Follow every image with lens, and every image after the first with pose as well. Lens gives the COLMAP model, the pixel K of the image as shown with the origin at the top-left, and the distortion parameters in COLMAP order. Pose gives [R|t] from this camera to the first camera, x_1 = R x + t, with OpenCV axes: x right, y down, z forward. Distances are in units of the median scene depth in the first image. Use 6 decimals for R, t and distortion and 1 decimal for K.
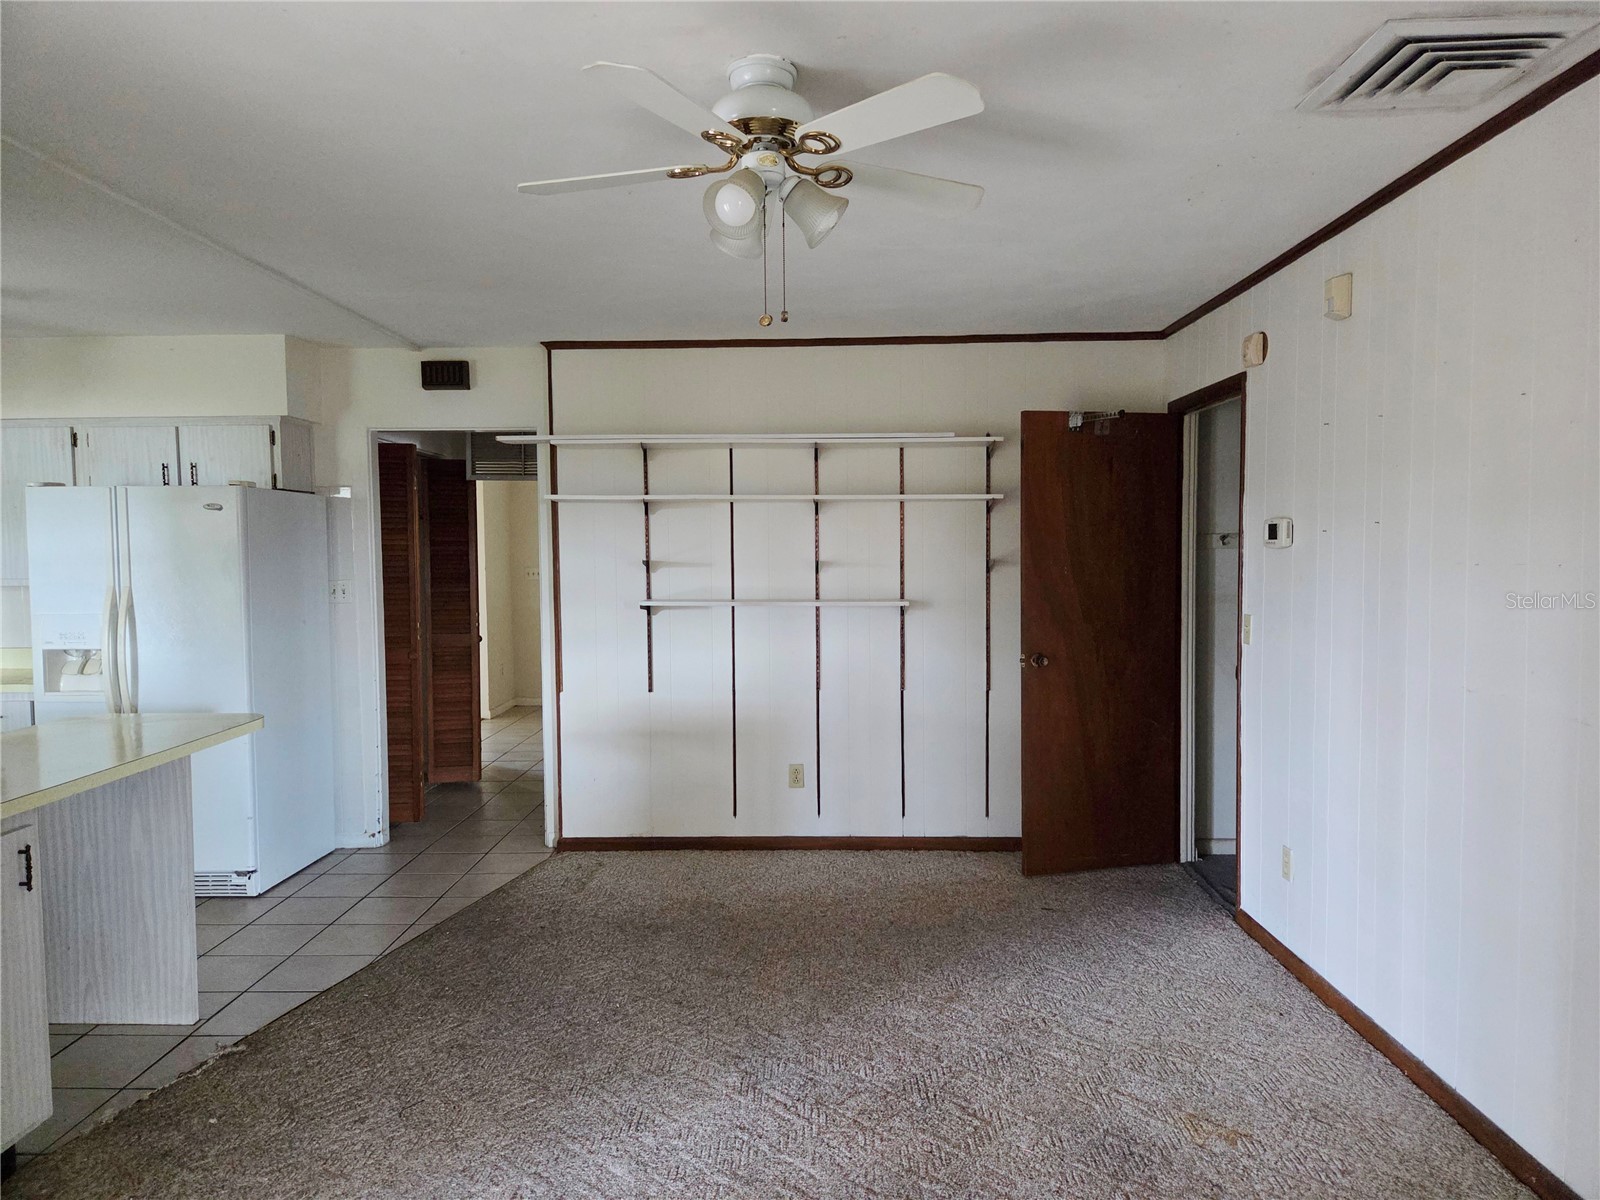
lens RADIAL K [[1073.0, 0, 793.9], [0, 1073.0, 608.7], [0, 0, 1]] dist [0.069568, -0.066265]
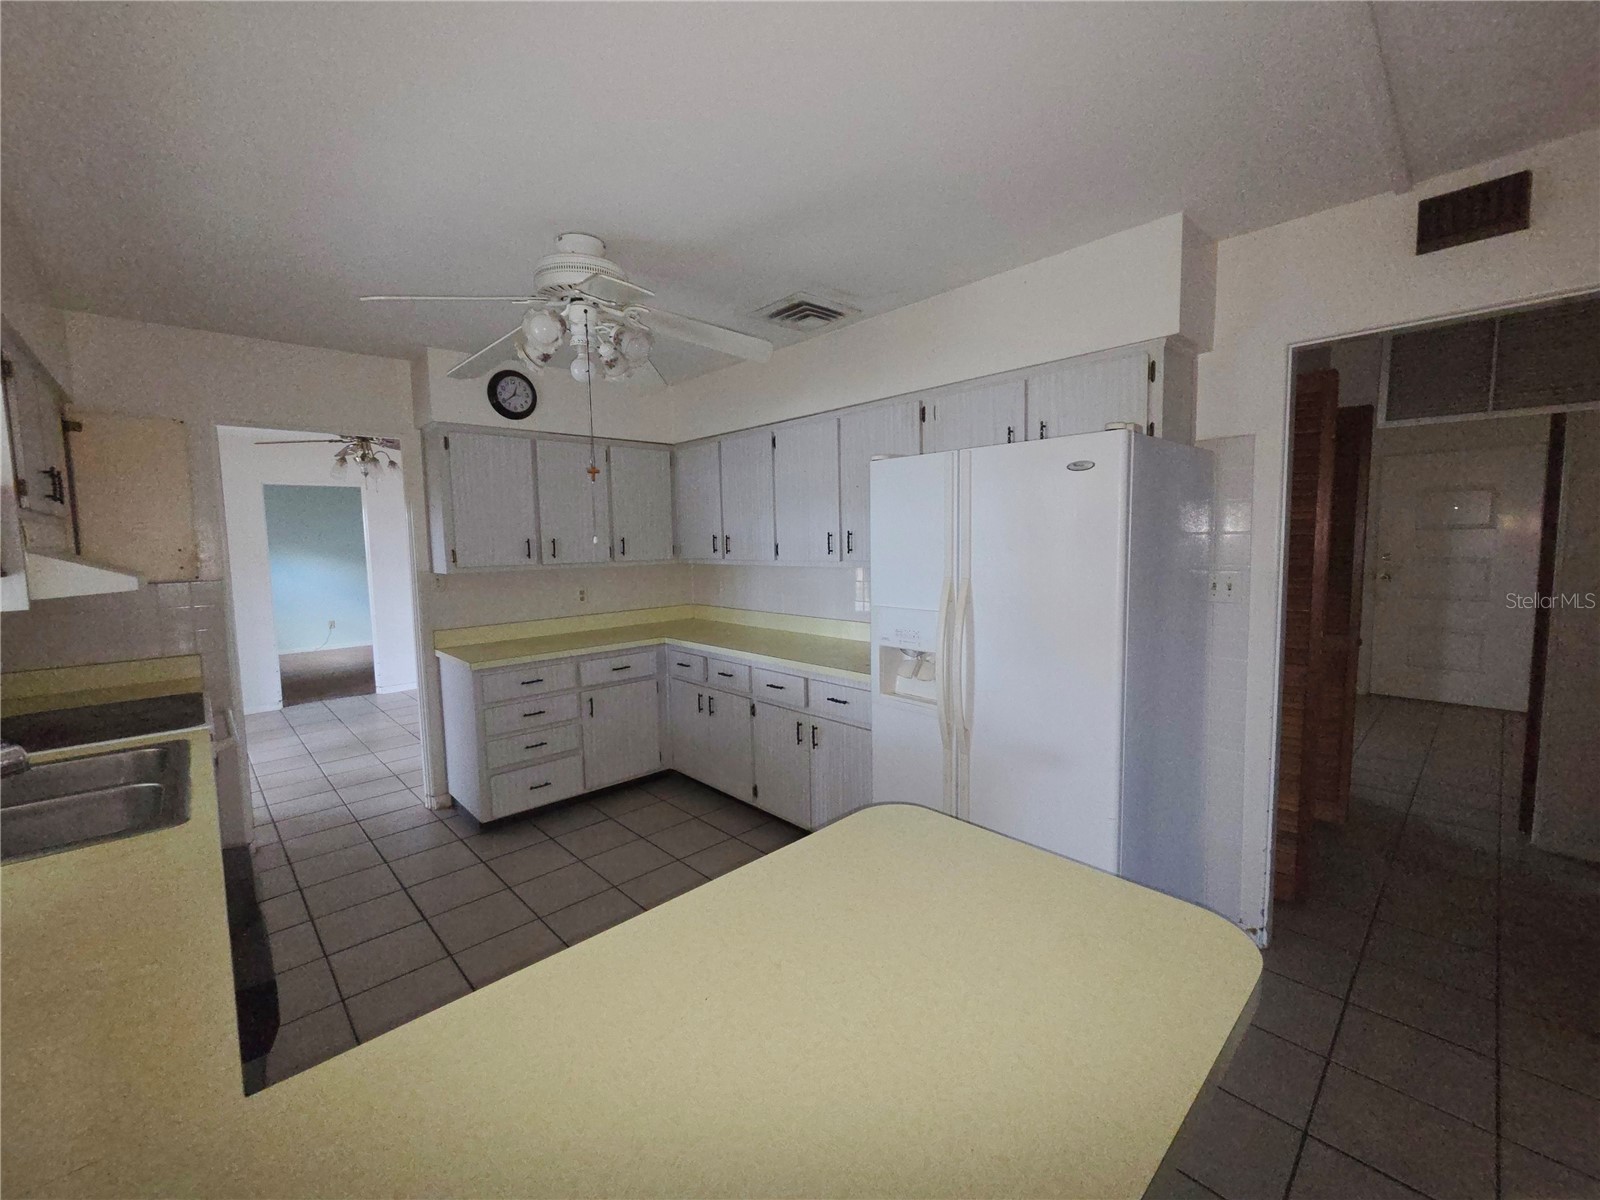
lens RADIAL K [[666.5, 0, 792.1], [0, 666.5, 593.9], [0, 0, 1]] dist [0.003594, -0.000122]
pose [[0.698541, 0.057656, -0.713244, -0.346570], [-0.026177, 0.998140, 0.055048, -0.031741], [0.715091, -0.019783, 0.698751, 0.559728]]
